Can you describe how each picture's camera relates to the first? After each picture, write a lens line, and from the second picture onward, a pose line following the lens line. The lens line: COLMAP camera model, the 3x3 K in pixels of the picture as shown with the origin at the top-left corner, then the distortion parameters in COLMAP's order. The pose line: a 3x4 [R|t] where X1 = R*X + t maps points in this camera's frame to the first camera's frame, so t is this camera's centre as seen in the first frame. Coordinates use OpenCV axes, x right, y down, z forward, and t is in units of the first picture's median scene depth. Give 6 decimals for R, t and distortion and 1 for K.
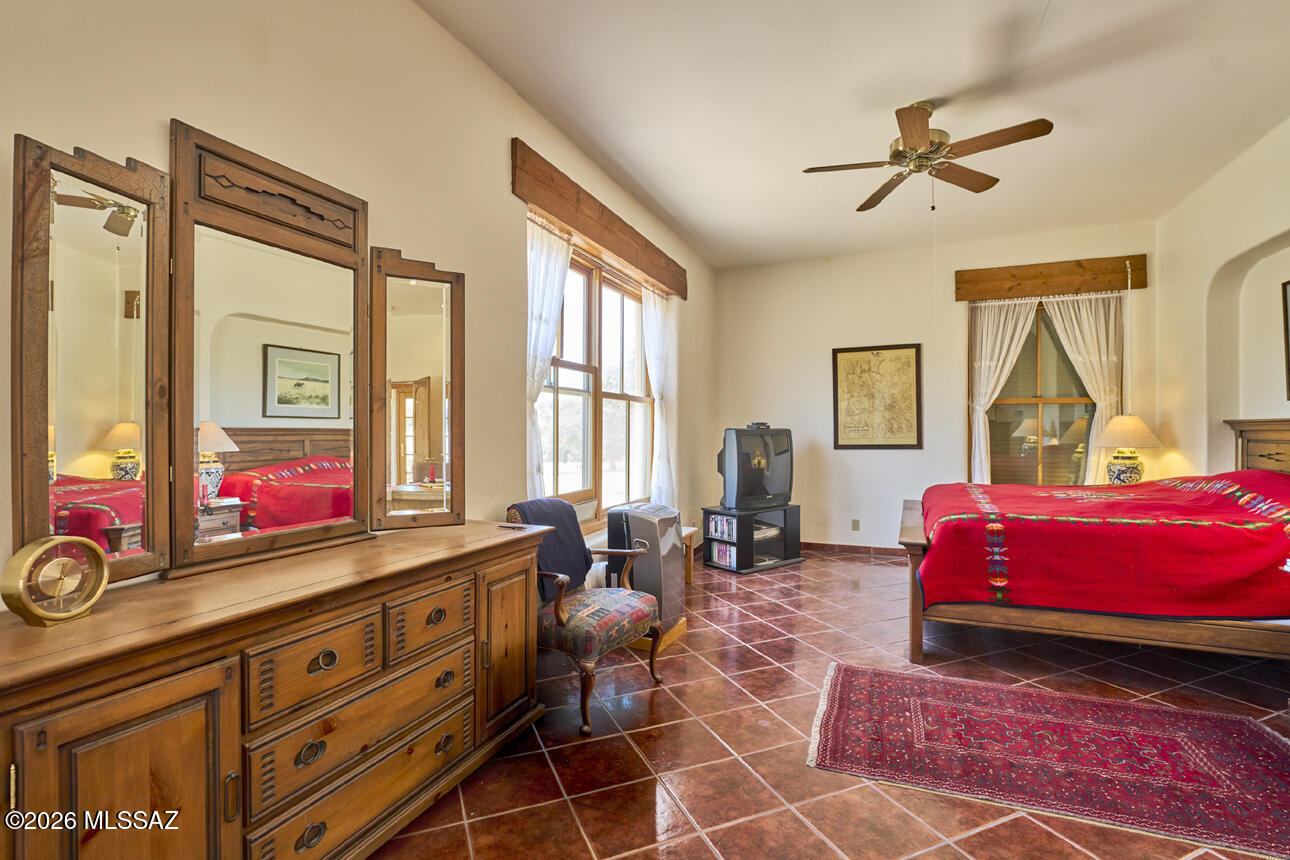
lens RADIAL K [[603.9, 0, 647.1], [0, 603.9, 431.9], [0, 0, 1]] dist [-0.009620, 0.000046]
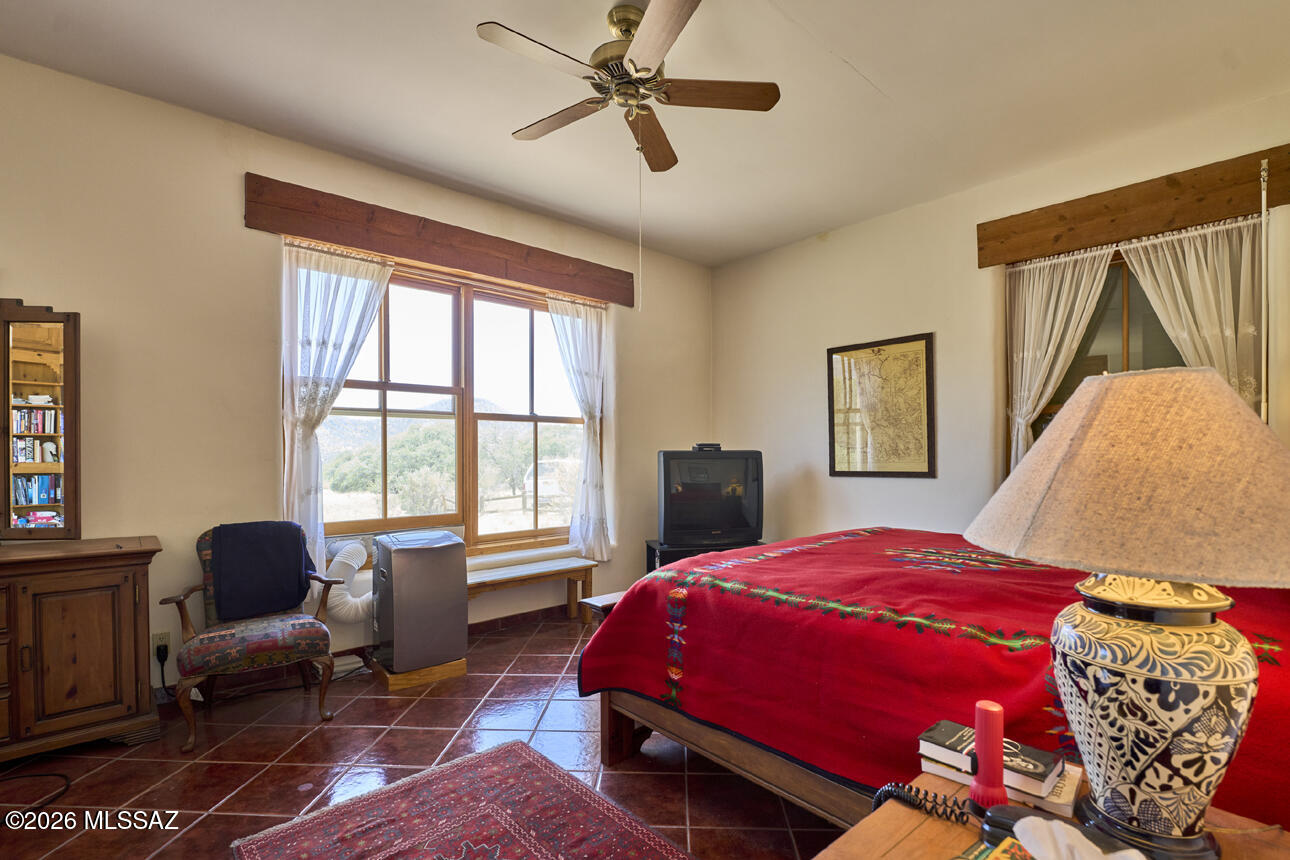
lens RADIAL K [[603.9, 0, 625.6], [0, 603.9, 458.7], [0, 0, 1]] dist [-0.009620, 0.000046]
pose [[0.899135, 0.003463, -0.437658, 0.465213], [0.001122, 0.999947, 0.010219, -0.002872], [0.437670, -0.009679, 0.899083, 0.195964]]
